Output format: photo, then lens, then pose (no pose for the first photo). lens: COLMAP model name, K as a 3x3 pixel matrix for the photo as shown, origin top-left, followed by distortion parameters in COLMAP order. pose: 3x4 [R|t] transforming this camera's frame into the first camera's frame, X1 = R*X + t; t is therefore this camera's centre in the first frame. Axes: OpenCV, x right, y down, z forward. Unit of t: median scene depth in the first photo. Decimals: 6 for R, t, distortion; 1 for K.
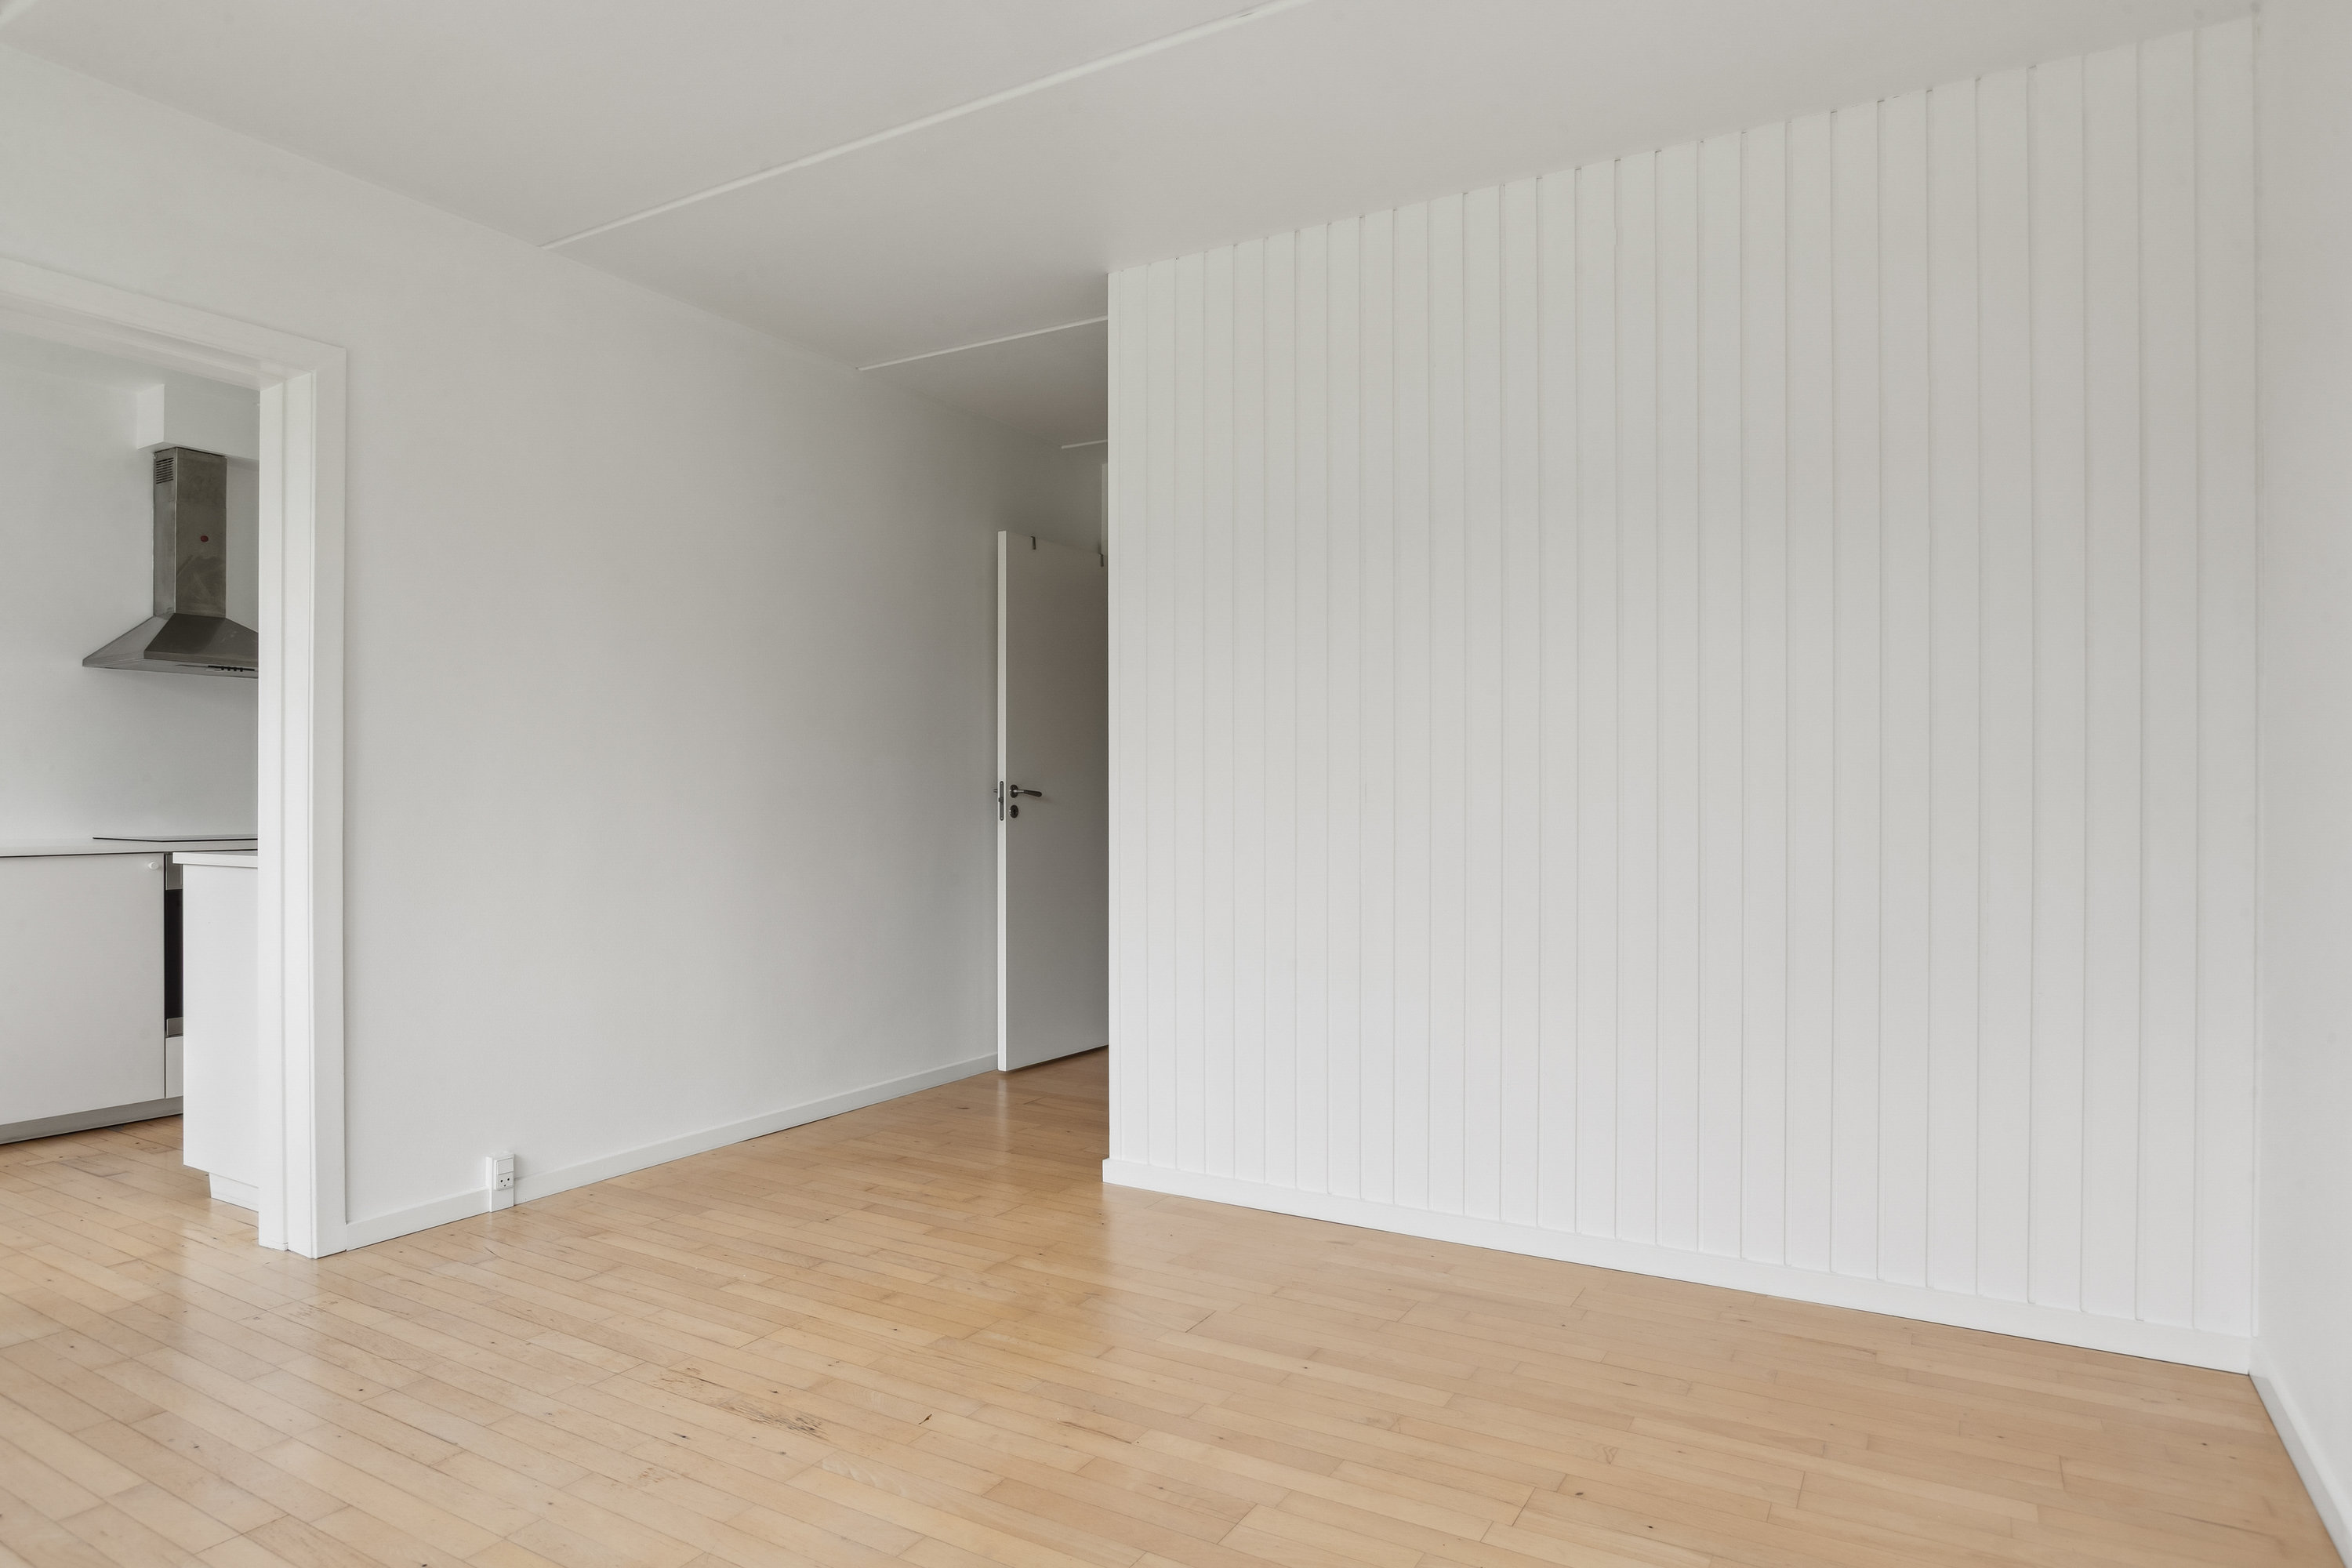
lens RADIAL K [[1344.4, 0, 1168.8], [0, 1344.4, 786.0], [0, 0, 1]] dist [-0.019584, 0.001657]
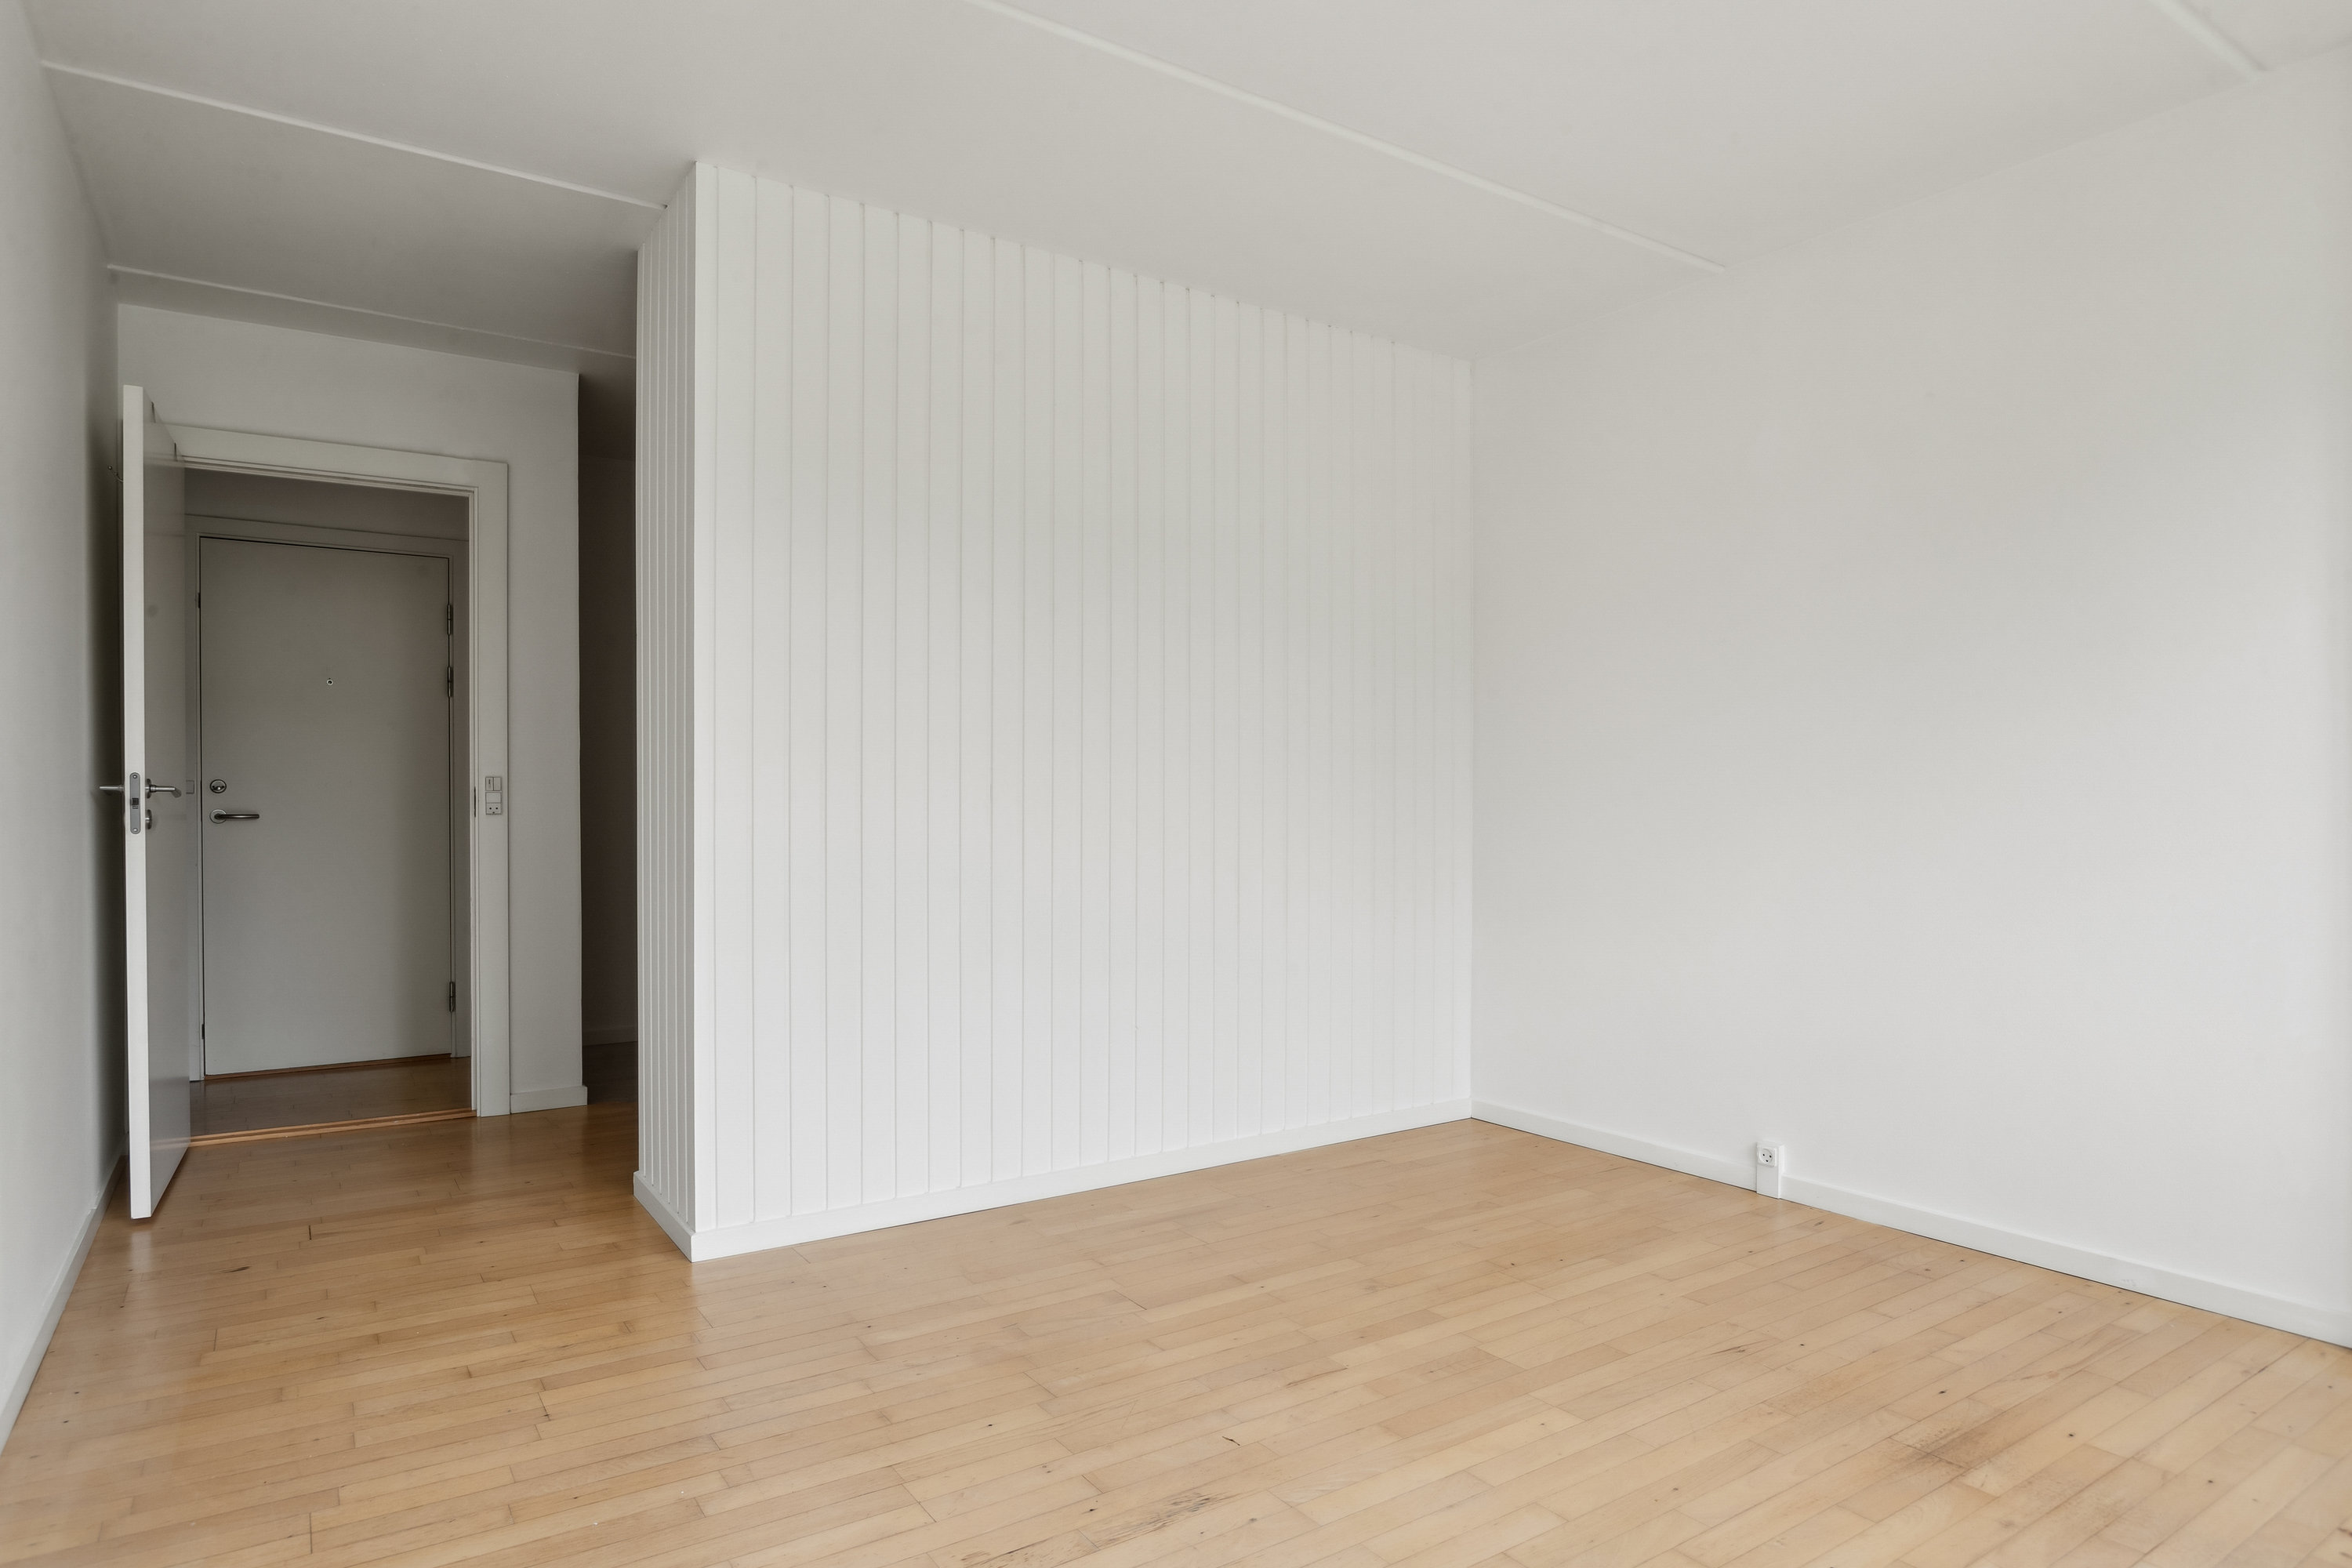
lens RADIAL K [[1344.4, 0, 1168.8], [0, 1344.4, 786.0], [0, 0, 1]] dist [-0.019584, 0.001657]
pose [[0.433974, 0.005990, 0.900905, -1.065664], [-0.008938, 0.999957, -0.002343, 0.005817], [-0.900881, -0.007036, 0.434009, 0.624622]]
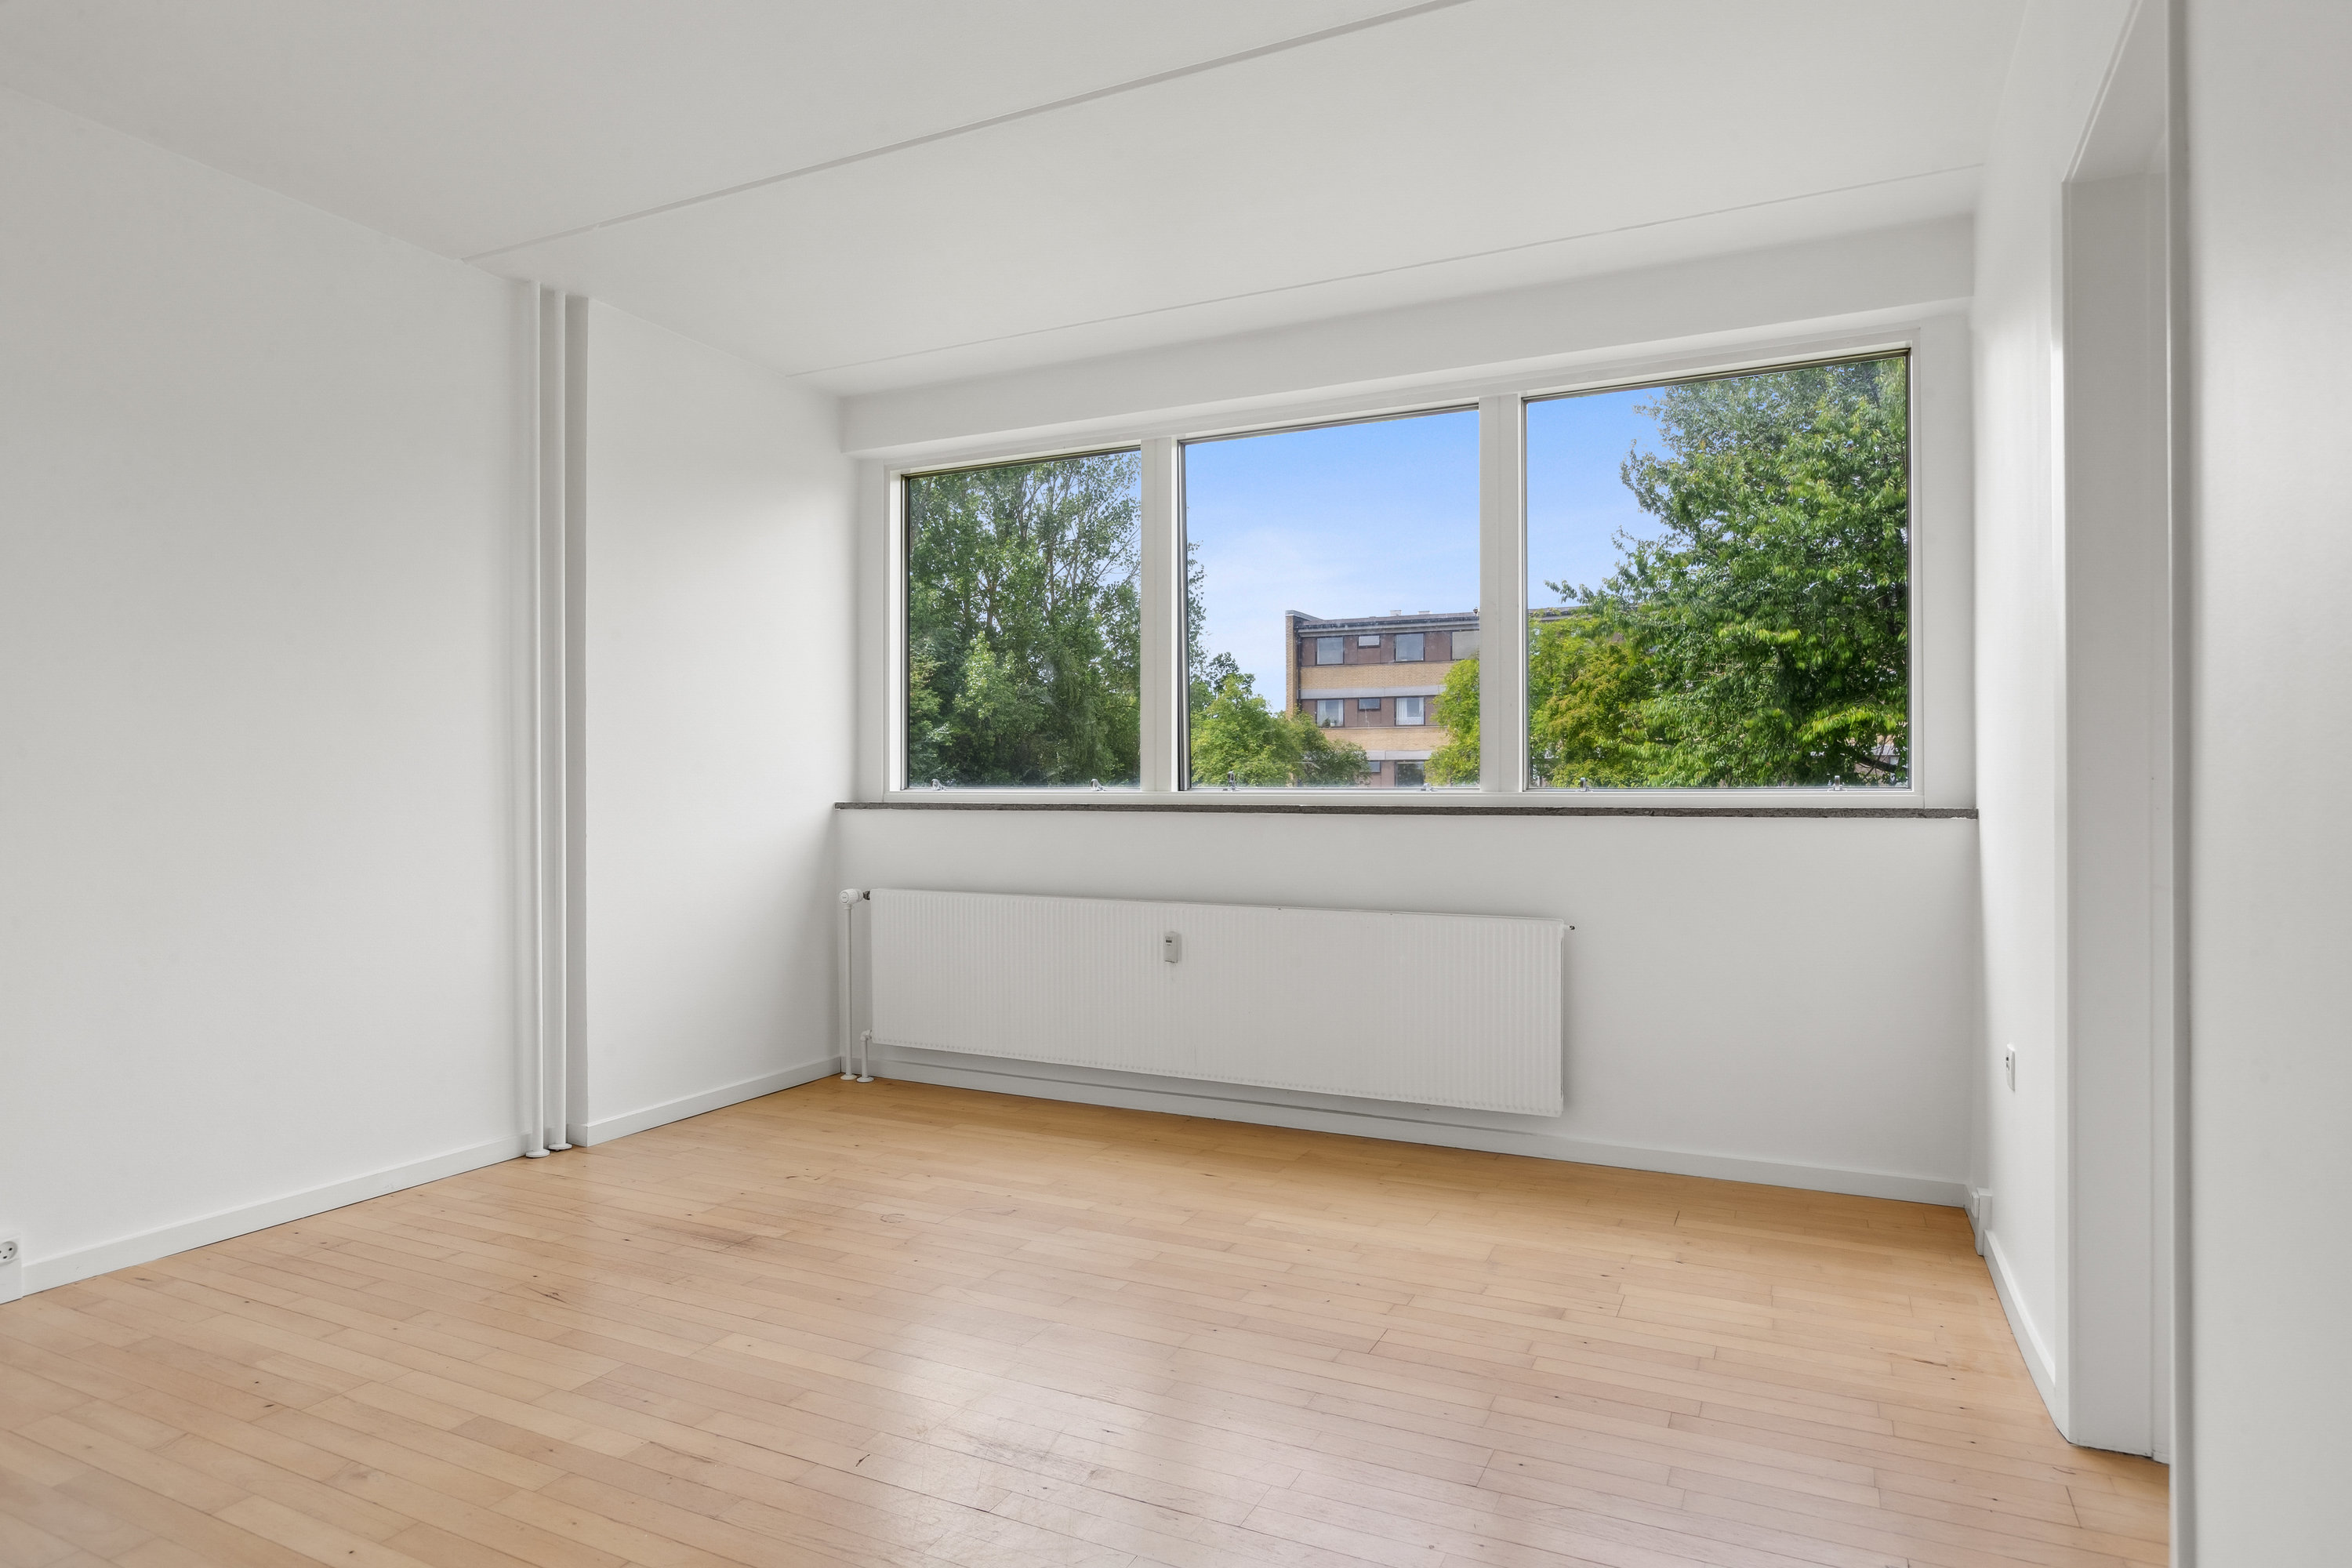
lens RADIAL K [[1344.4, 0, 1168.8], [0, 1344.4, 786.0], [0, 0, 1]] dist [-0.019584, 0.001657]
pose [[-0.997212, -0.000683, -0.074619, -0.322679], [-0.000214, 0.999980, -0.006288, 0.013741], [0.074621, -0.006254, -0.997192, 1.931780]]
